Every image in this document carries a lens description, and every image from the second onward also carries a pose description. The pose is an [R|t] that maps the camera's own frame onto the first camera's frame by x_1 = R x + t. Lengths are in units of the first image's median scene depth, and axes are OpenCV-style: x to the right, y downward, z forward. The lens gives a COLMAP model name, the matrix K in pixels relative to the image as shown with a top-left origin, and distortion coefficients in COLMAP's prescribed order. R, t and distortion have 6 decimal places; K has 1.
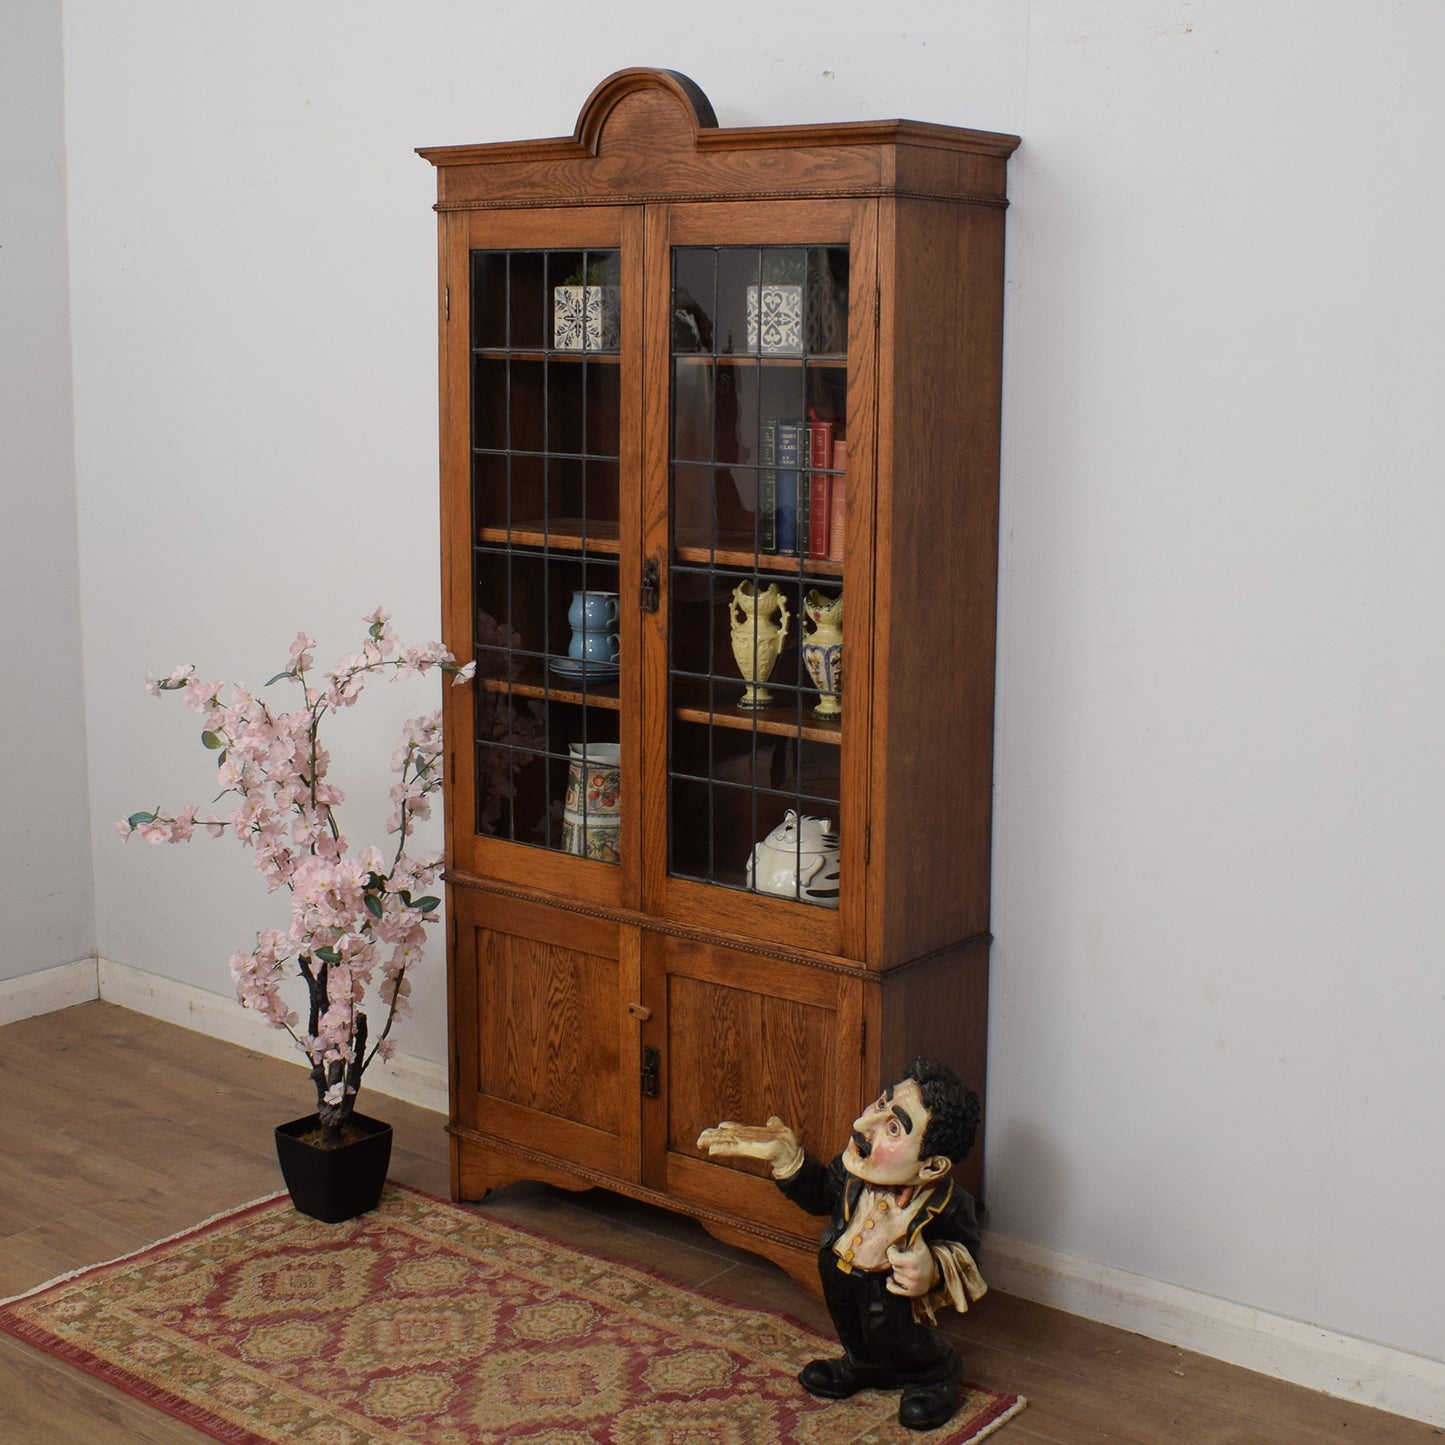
lens RADIAL K [[2239.5, 0, 674.1], [0, 2239.5, 650.5], [0, 0, 1]] dist [-0.099601, 0.000000]
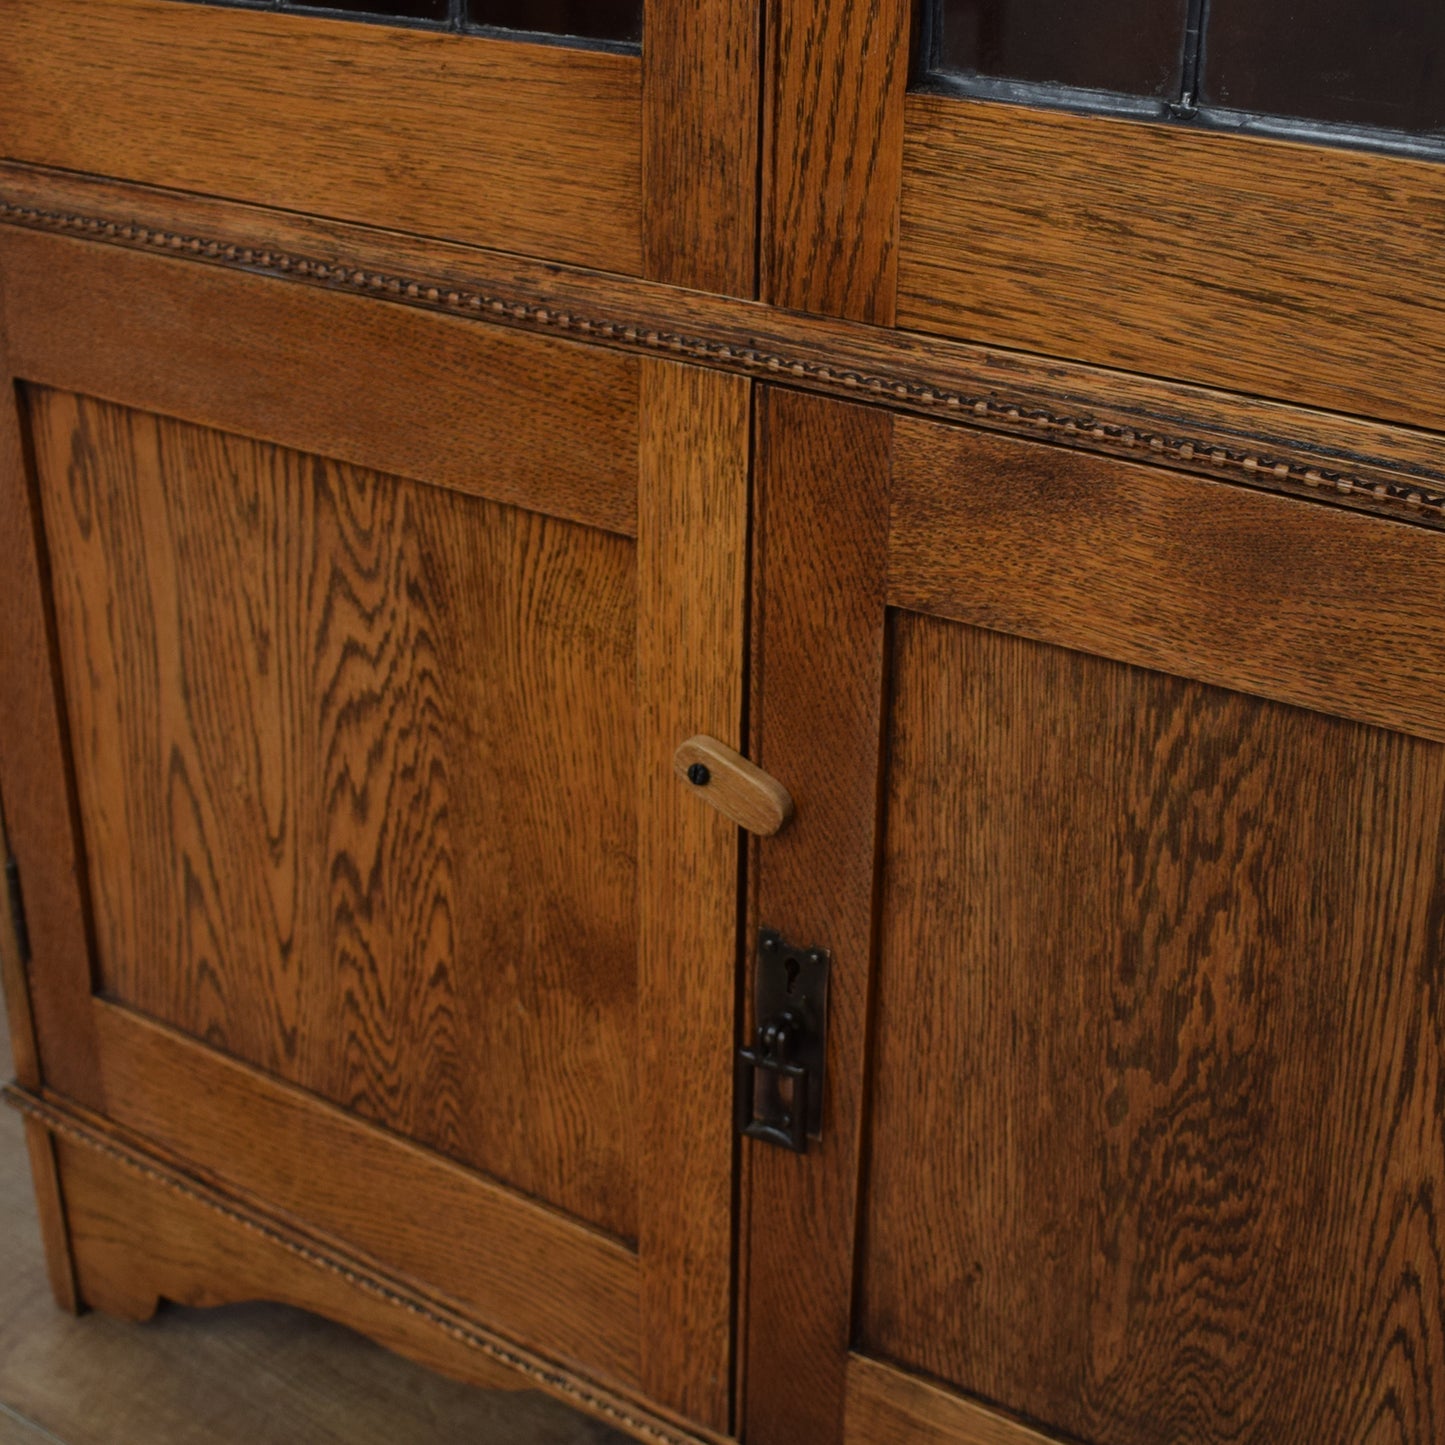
lens RADIAL K [[2239.5, 0, 759.9], [0, 2239.5, 865.3], [0, 0, 1]] dist [-0.099601, 0.000000]
pose [[0.996150, -0.019460, 0.085480, -0.032442], [-0.009445, 0.945556, 0.325322, 0.103059], [-0.087157, -0.324877, 0.941732, 0.818882]]
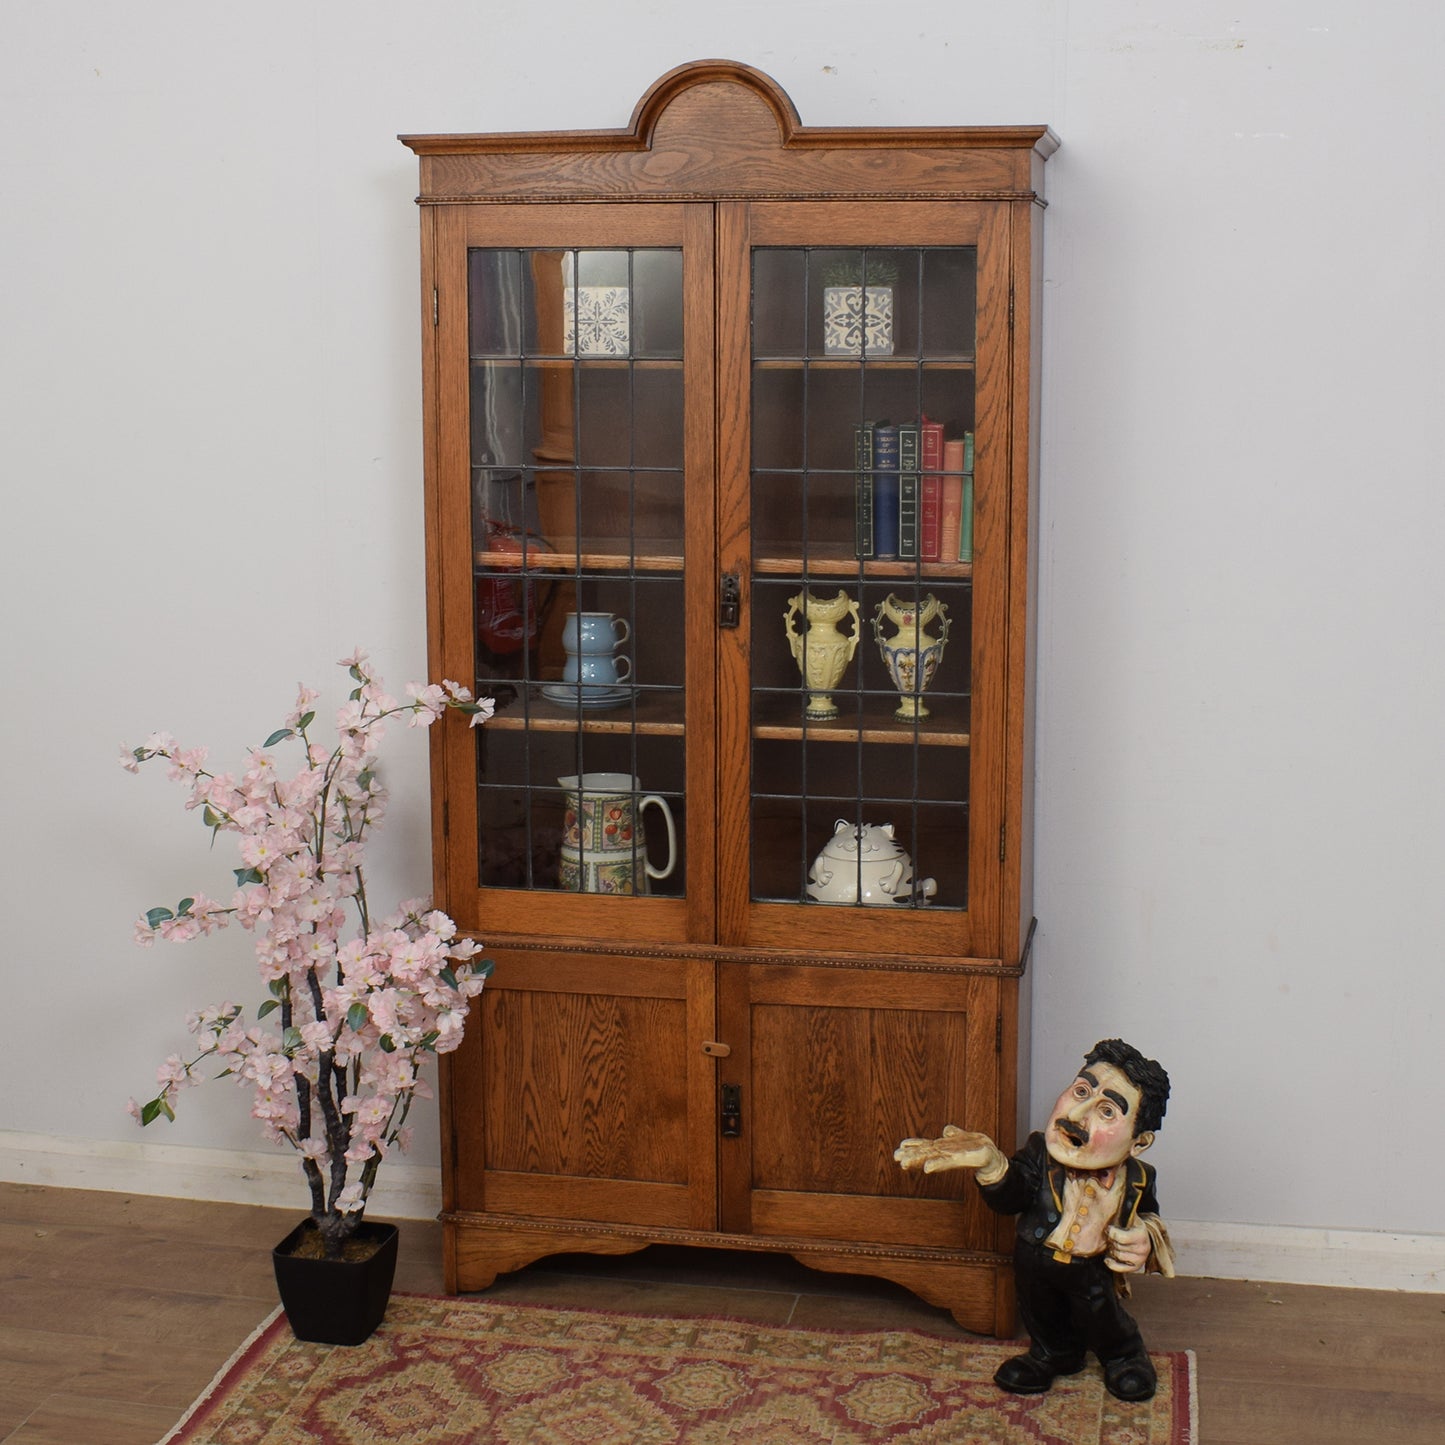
lens RADIAL K [[2437.8, 0, 702.4], [0, 2437.8, 620.9], [0, 0, 1]] dist [-0.099455, 0.000000]
pose [[0.884412, -0.074019, 0.460801, -0.496340], [0.077804, 0.996910, 0.010807, -0.032353], [-0.460177, 0.026295, 0.887438, 0.082651]]
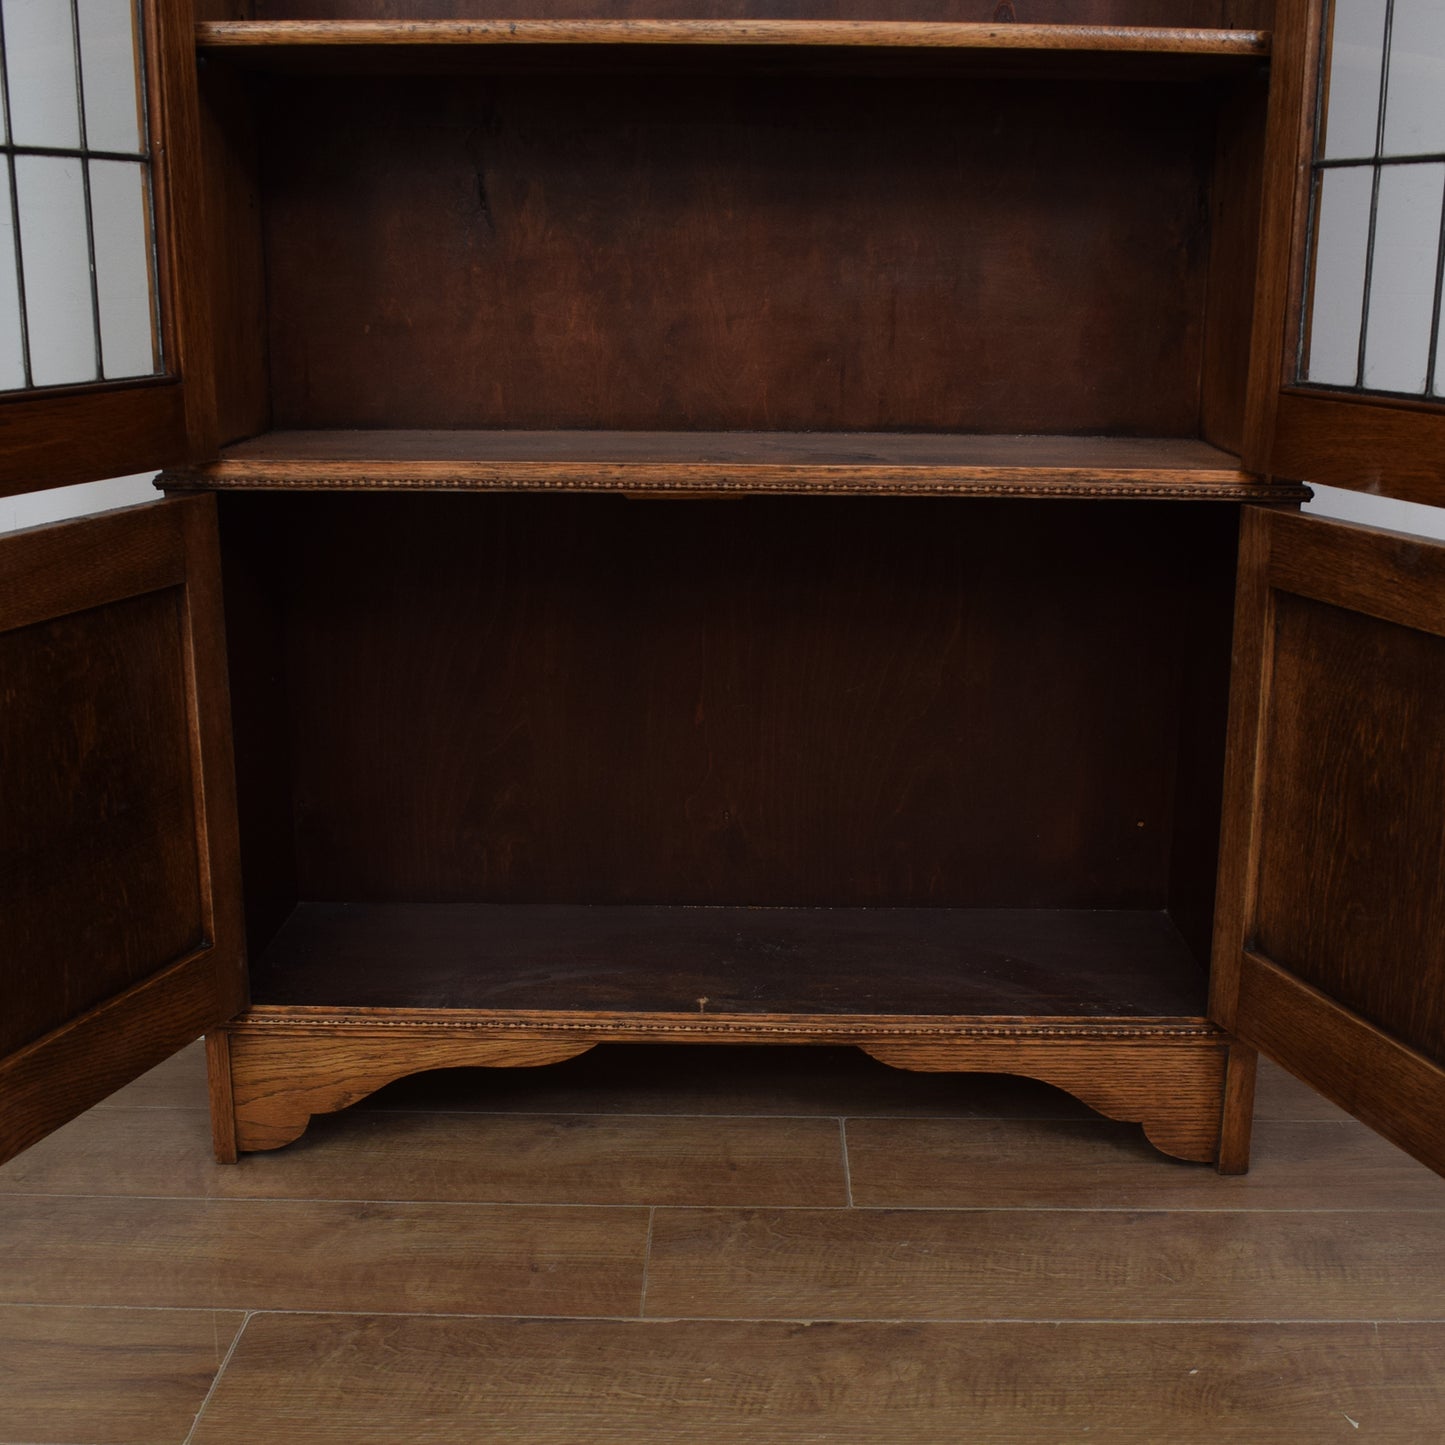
lens RADIAL K [[2116.4, 0, 744.6], [0, 2116.4, 893.0], [0, 0, 1]] dist [-0.092200, 0.000000]
pose [[0.777597, -0.182245, 0.601772, -0.314895], [0.089720, 0.979440, 0.180687, 0.129344], [-0.622329, -0.086511, 0.777961, 0.640617]]
